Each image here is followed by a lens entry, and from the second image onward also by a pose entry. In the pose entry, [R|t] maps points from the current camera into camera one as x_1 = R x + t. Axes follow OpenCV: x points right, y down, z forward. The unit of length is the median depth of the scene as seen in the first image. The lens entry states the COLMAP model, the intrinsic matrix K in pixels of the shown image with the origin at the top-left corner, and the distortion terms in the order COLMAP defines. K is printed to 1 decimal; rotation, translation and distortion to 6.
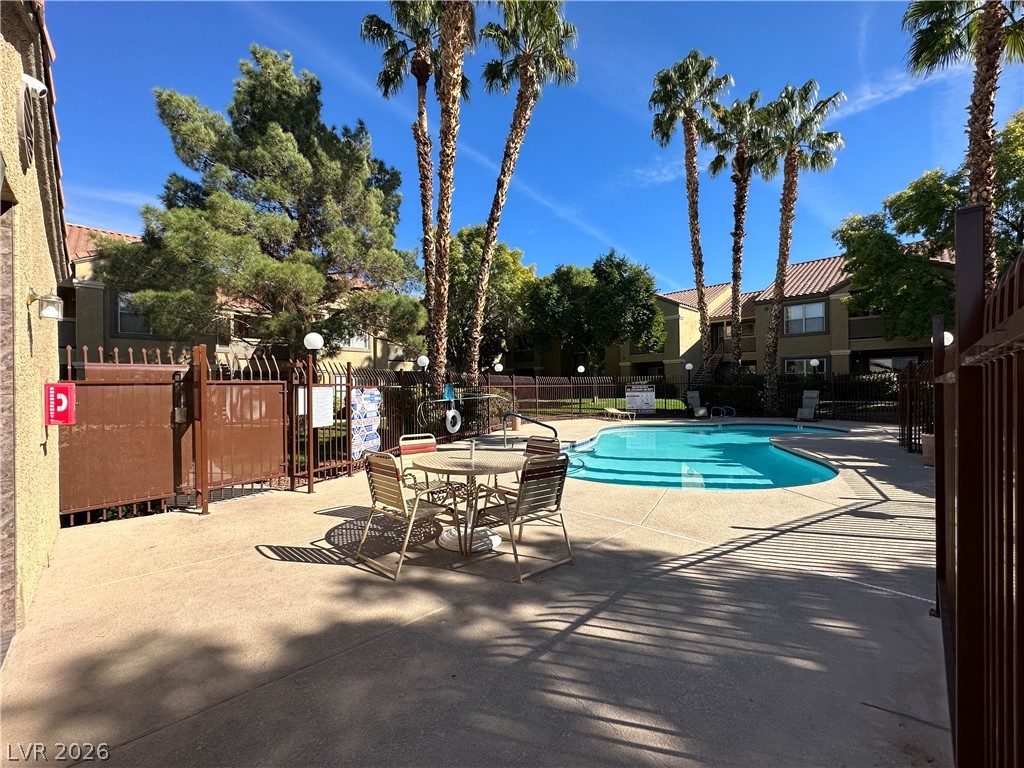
lens RADIAL K [[408.2, 0, 512.2], [0, 408.2, 385.5], [0, 0, 1]] dist [-0.002092, 0.000655]
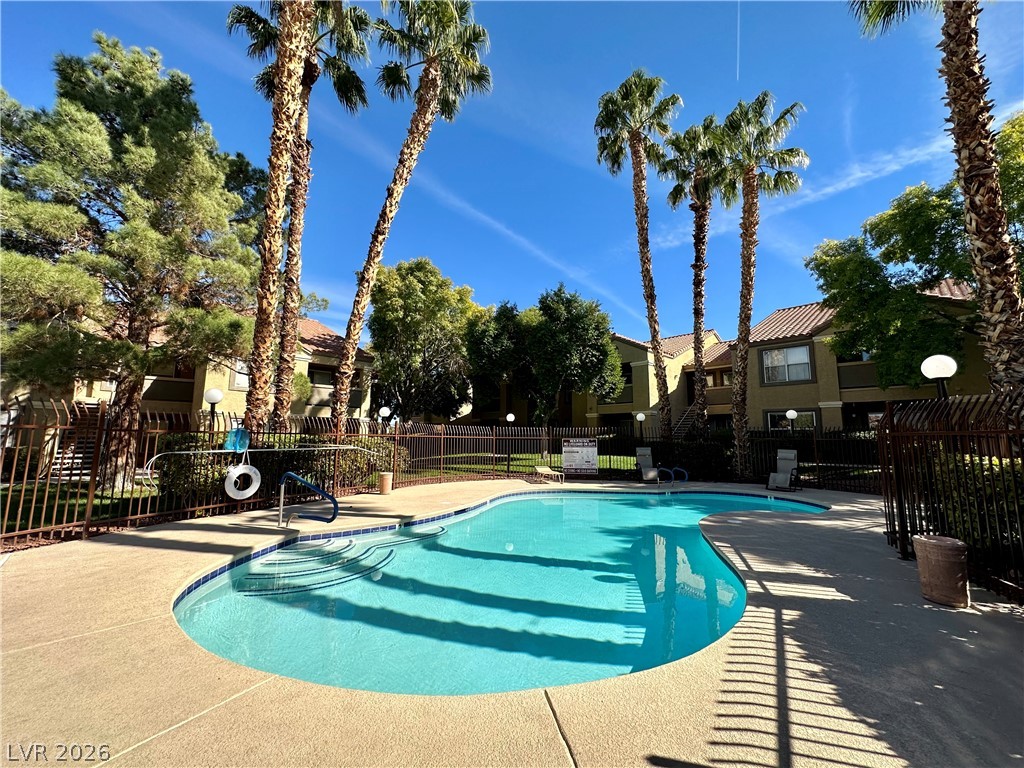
lens RADIAL K [[408.2, 0, 512.9], [0, 408.2, 386.2], [0, 0, 1]] dist [-0.002092, 0.000655]
pose [[0.999542, 0.018174, -0.024205, 0.201724], [-0.021147, 0.991438, -0.128856, 0.003076], [0.021656, 0.129308, 0.991368, 0.179225]]
